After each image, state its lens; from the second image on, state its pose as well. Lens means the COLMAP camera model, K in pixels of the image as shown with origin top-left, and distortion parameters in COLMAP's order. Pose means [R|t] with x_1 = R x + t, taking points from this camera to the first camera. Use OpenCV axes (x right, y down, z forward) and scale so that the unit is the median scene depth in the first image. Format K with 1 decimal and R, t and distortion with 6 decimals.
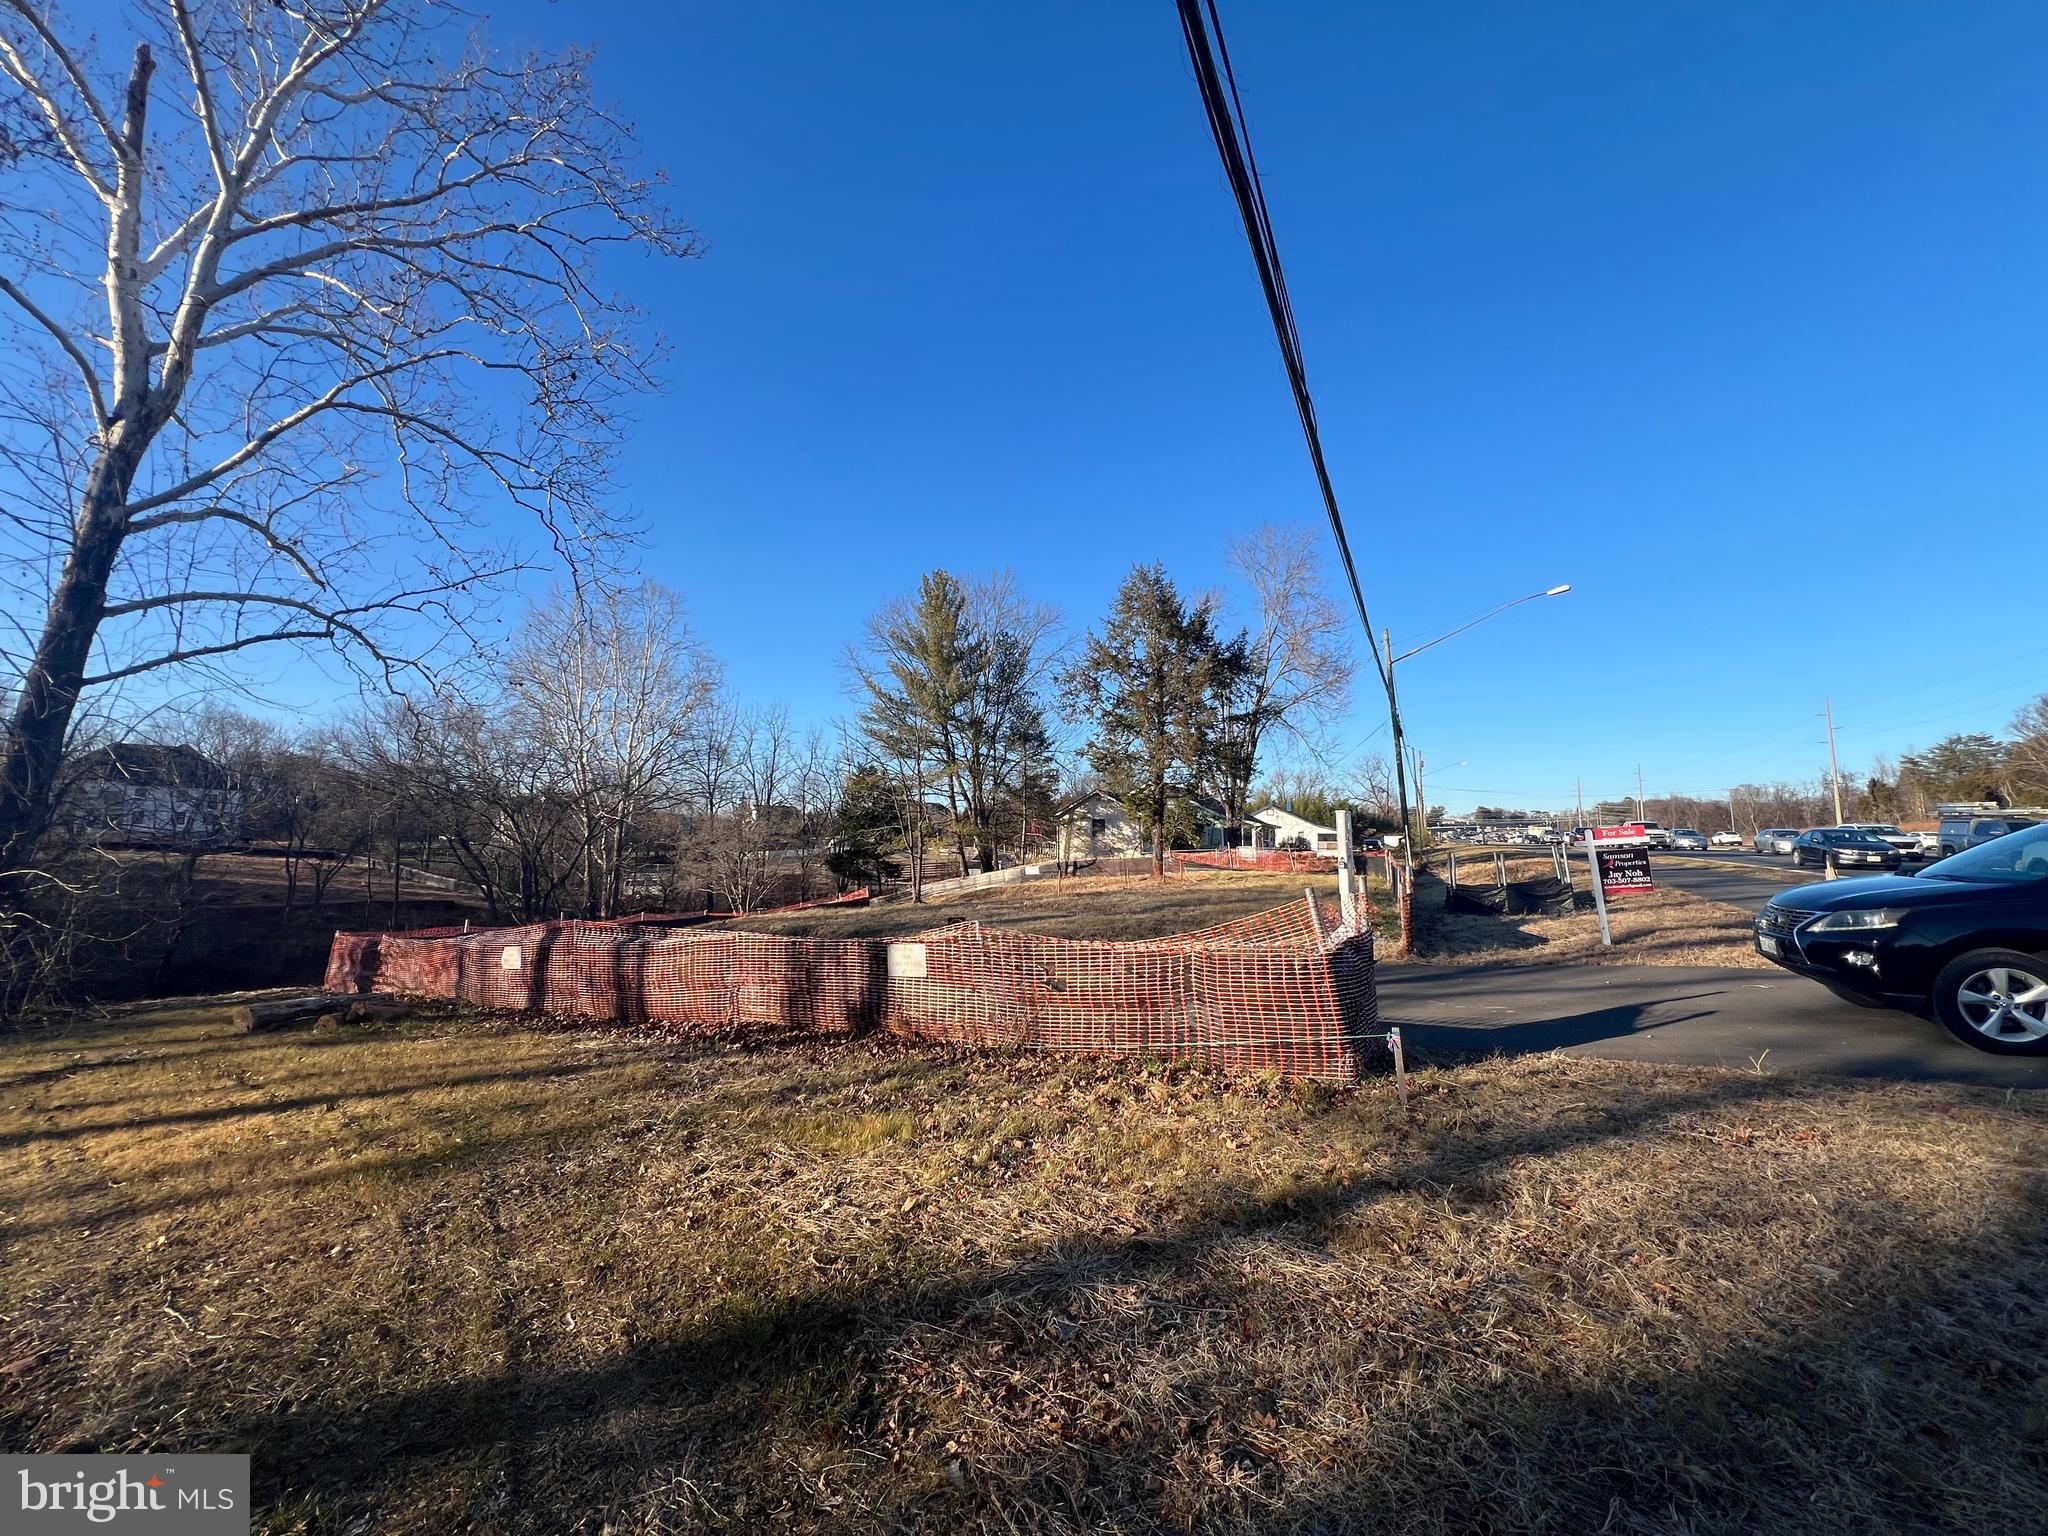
lens RADIAL K [[819.9, 0, 1019.3], [0, 819.9, 760.7], [0, 0, 1]] dist [0.000526, -0.000401]
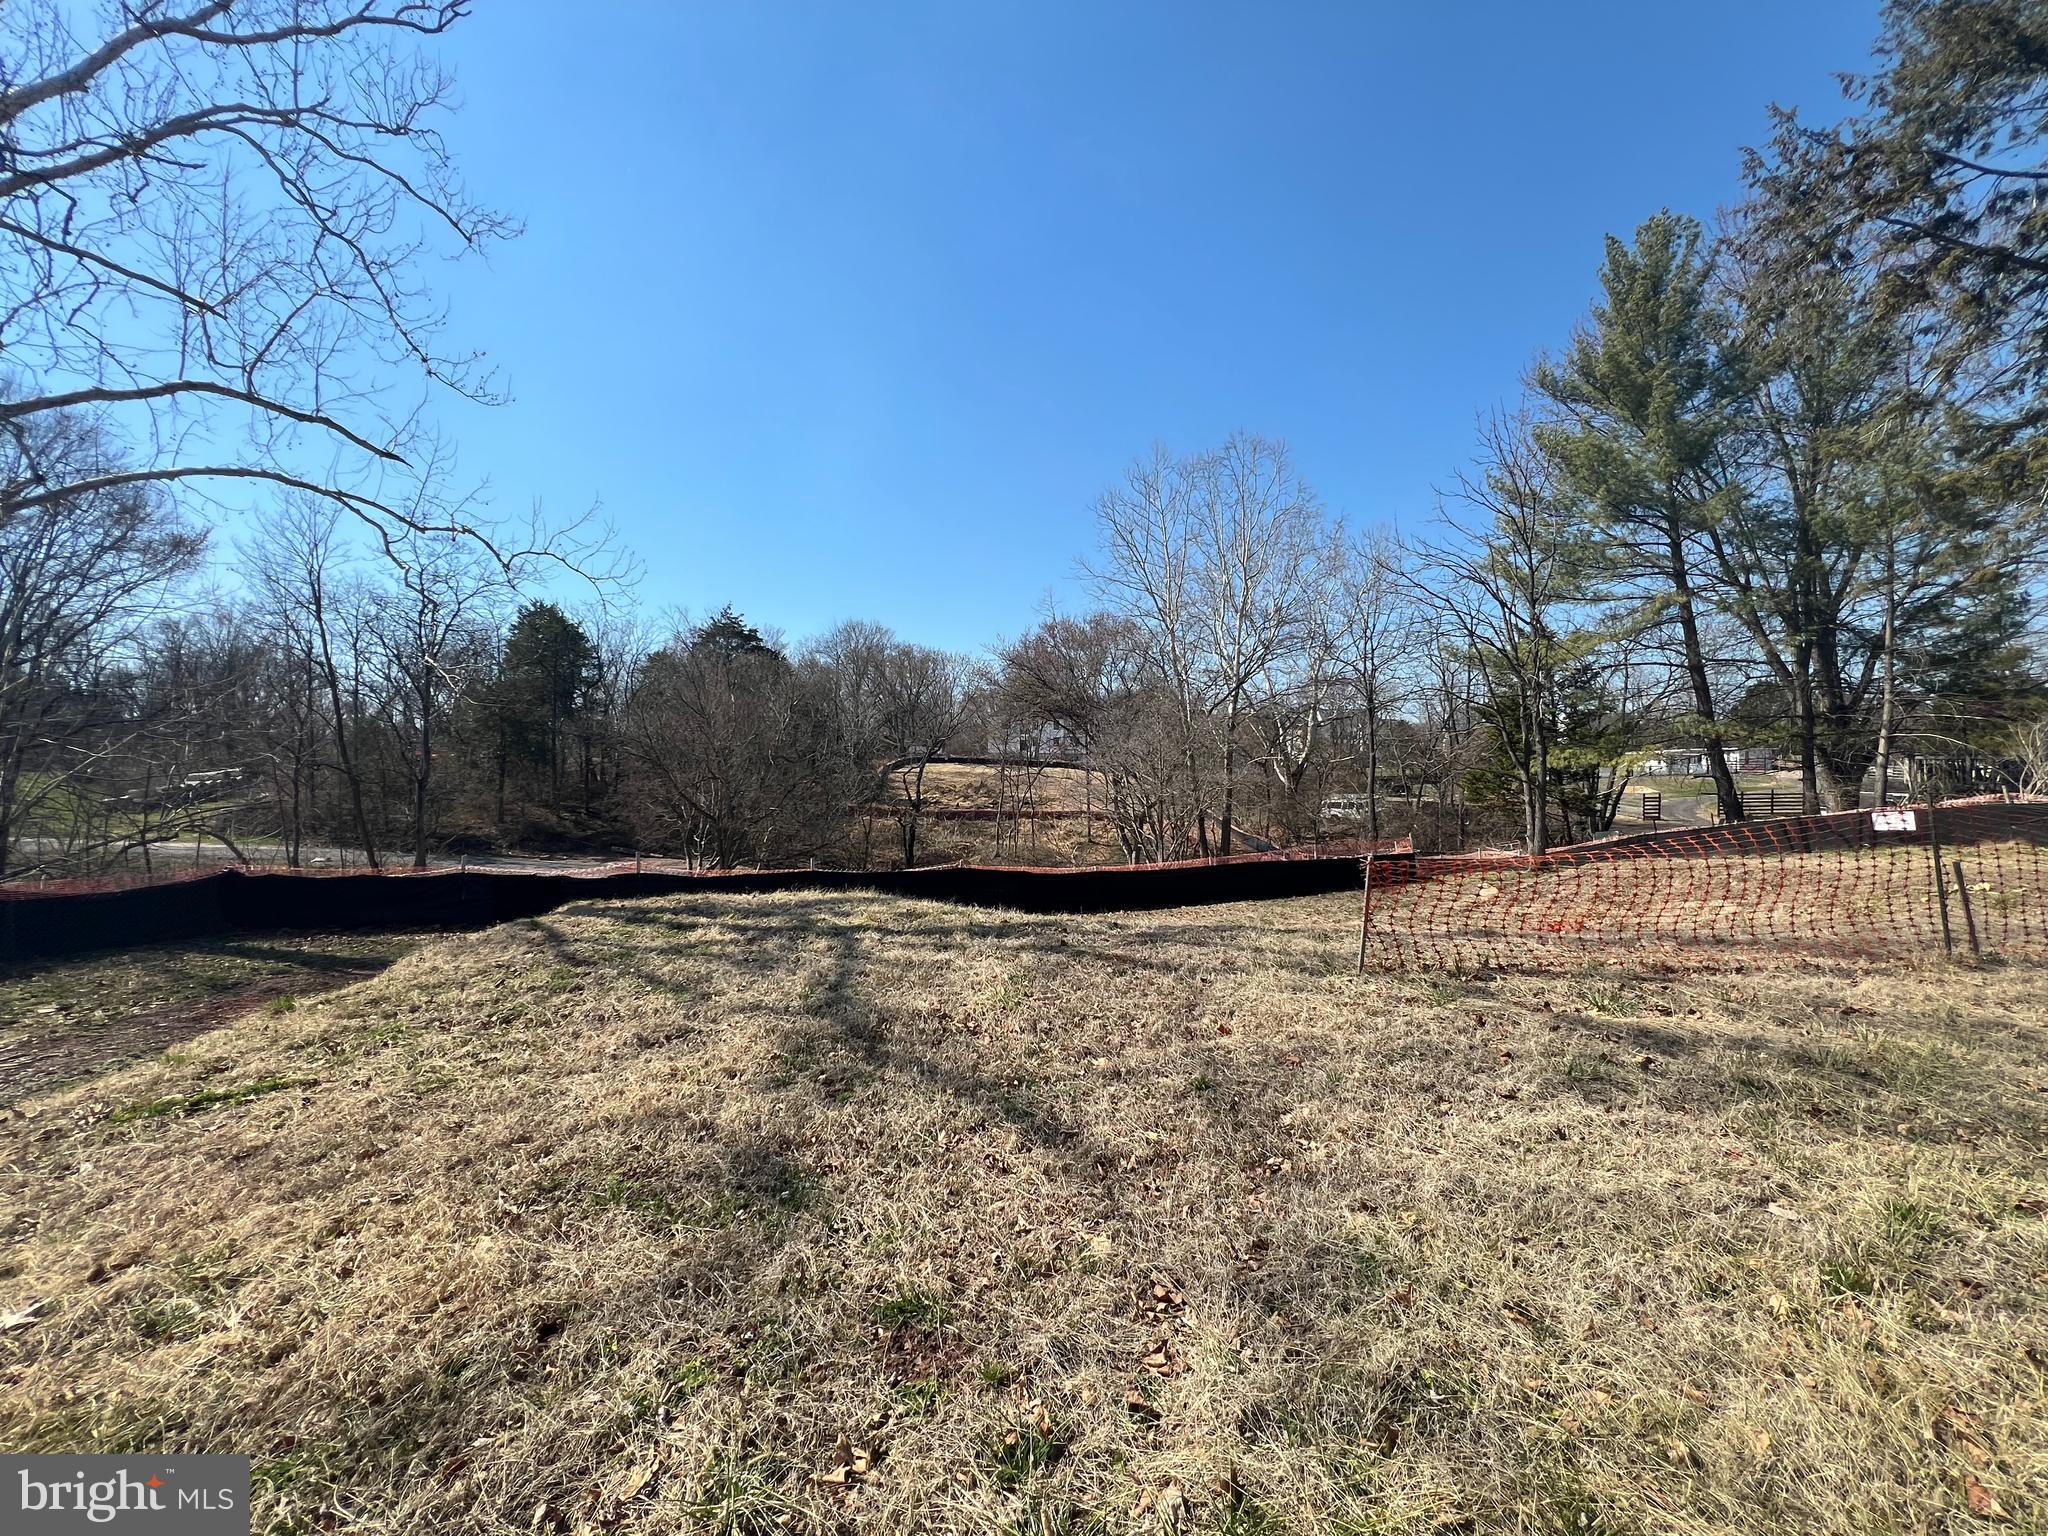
lens RADIAL K [[819.9, 0, 1023.2], [0, 819.9, 762.0], [0, 0, 1]] dist [0.000526, -0.000401]
pose [[0.583517, 0.002384, -0.812098, 0.091981], [0.080461, 0.994906, 0.060734, 0.040311], [0.808105, -0.100782, 0.580352, 0.380801]]
